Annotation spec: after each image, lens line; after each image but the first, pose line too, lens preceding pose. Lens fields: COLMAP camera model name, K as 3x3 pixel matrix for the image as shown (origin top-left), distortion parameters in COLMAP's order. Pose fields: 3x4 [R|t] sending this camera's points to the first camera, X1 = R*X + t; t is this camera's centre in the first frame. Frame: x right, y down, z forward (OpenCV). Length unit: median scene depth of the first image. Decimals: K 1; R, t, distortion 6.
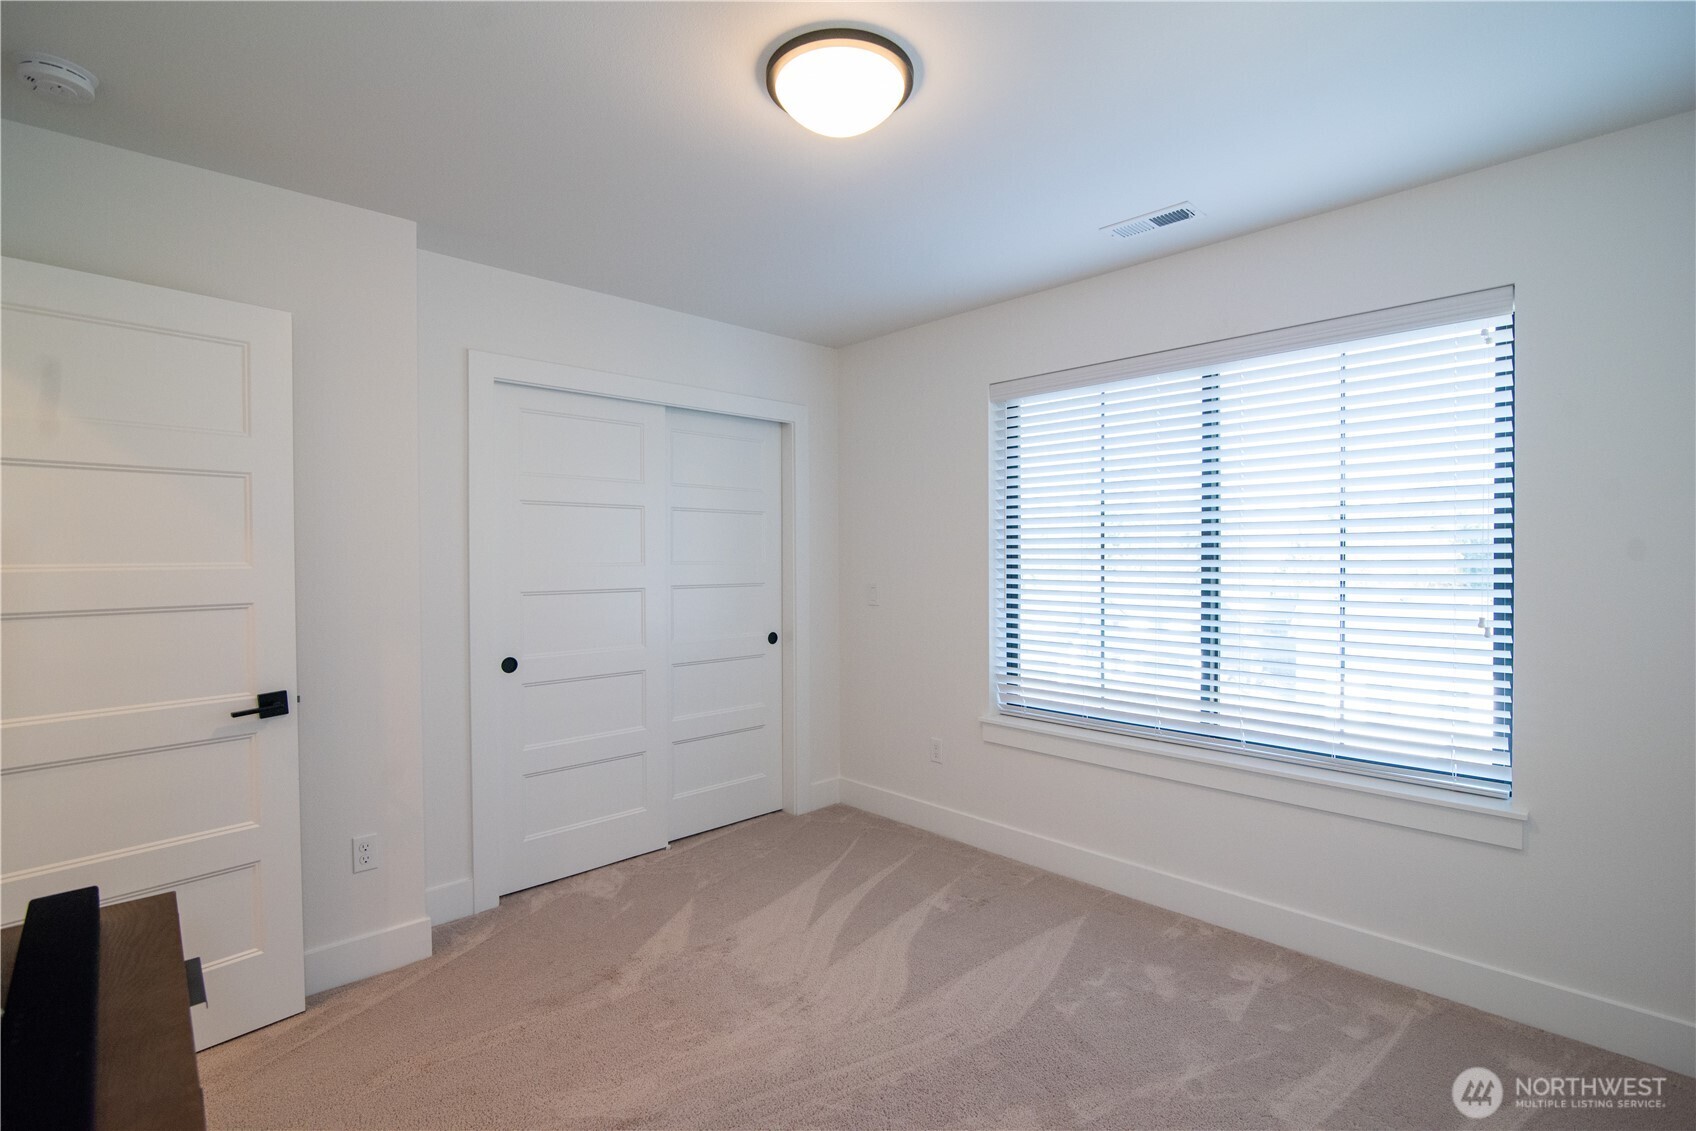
lens RADIAL K [[776.3, 0, 852.3], [0, 776.3, 572.3], [0, 0, 1]] dist [-0.019622, 0.001078]
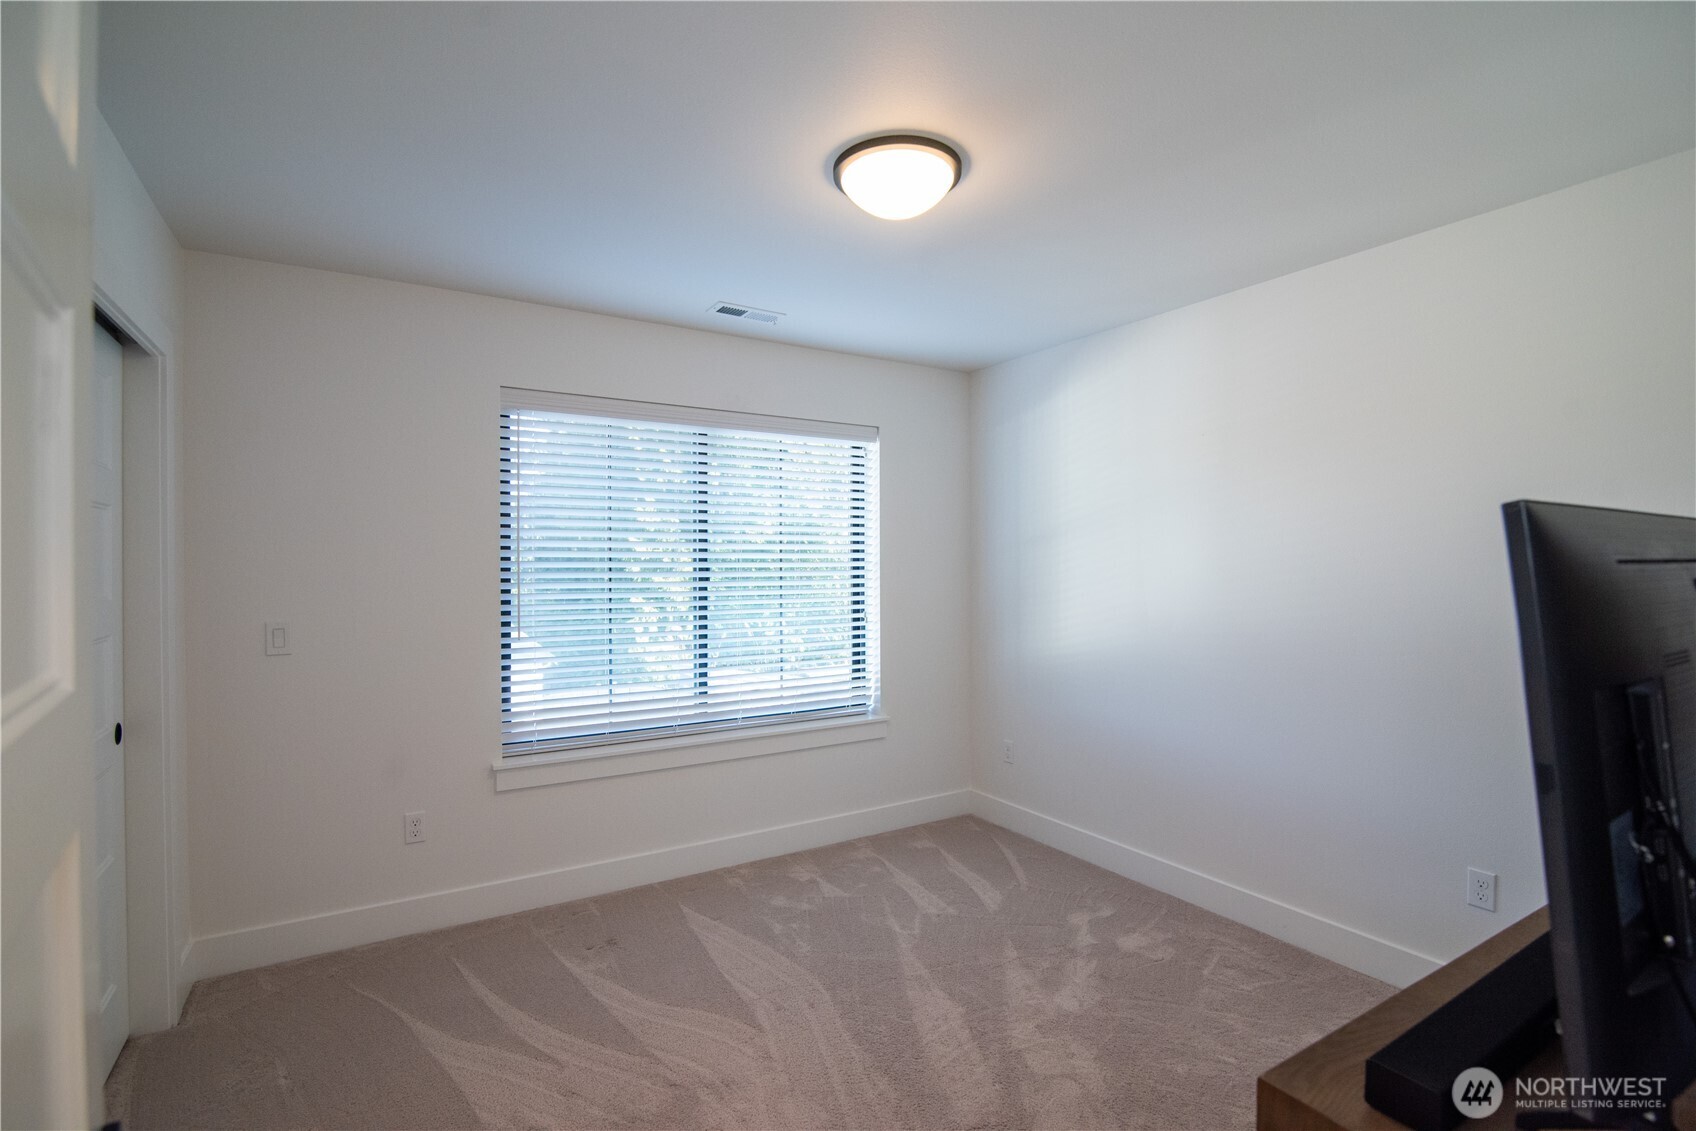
lens RADIAL K [[776.3, 0, 854.8], [0, 776.3, 559.6], [0, 0, 1]] dist [-0.019622, 0.001078]
pose [[0.196399, 0.004042, 0.980516, -0.774201], [0.011138, 0.999918, -0.006353, -0.043934], [-0.980461, 0.012169, 0.196337, 0.552002]]
